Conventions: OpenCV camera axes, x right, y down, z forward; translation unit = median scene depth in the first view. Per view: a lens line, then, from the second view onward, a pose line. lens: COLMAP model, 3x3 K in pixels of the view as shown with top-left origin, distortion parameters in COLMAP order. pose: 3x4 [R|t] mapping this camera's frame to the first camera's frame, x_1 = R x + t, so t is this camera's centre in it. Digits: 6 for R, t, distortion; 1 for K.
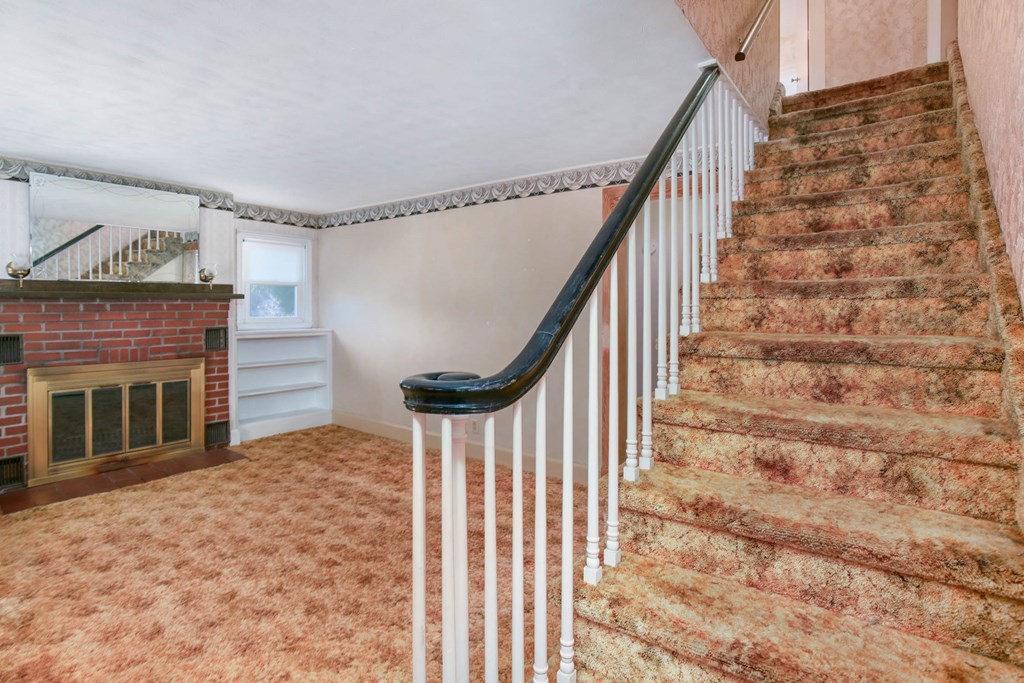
lens RADIAL K [[536.2, 0, 512.0], [0, 536.2, 341.5], [0, 0, 1]] dist [-0.000791, 0.000284]
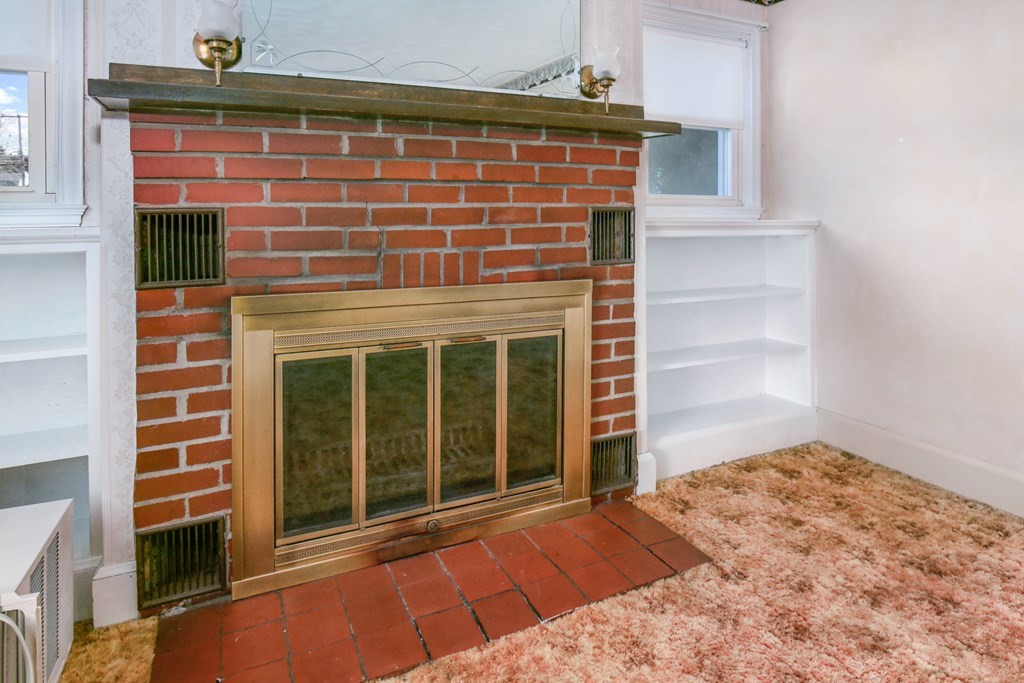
lens RADIAL K [[594.3, 0, 512.2], [0, 594.3, 347.5], [0, 0, 1]] dist [-0.009476, -0.001711]
pose [[0.882098, 0.101638, -0.459970, -0.451274], [-0.028356, 0.986132, 0.163524, 0.009044], [0.470211, -0.131201, 0.872747, 0.620405]]
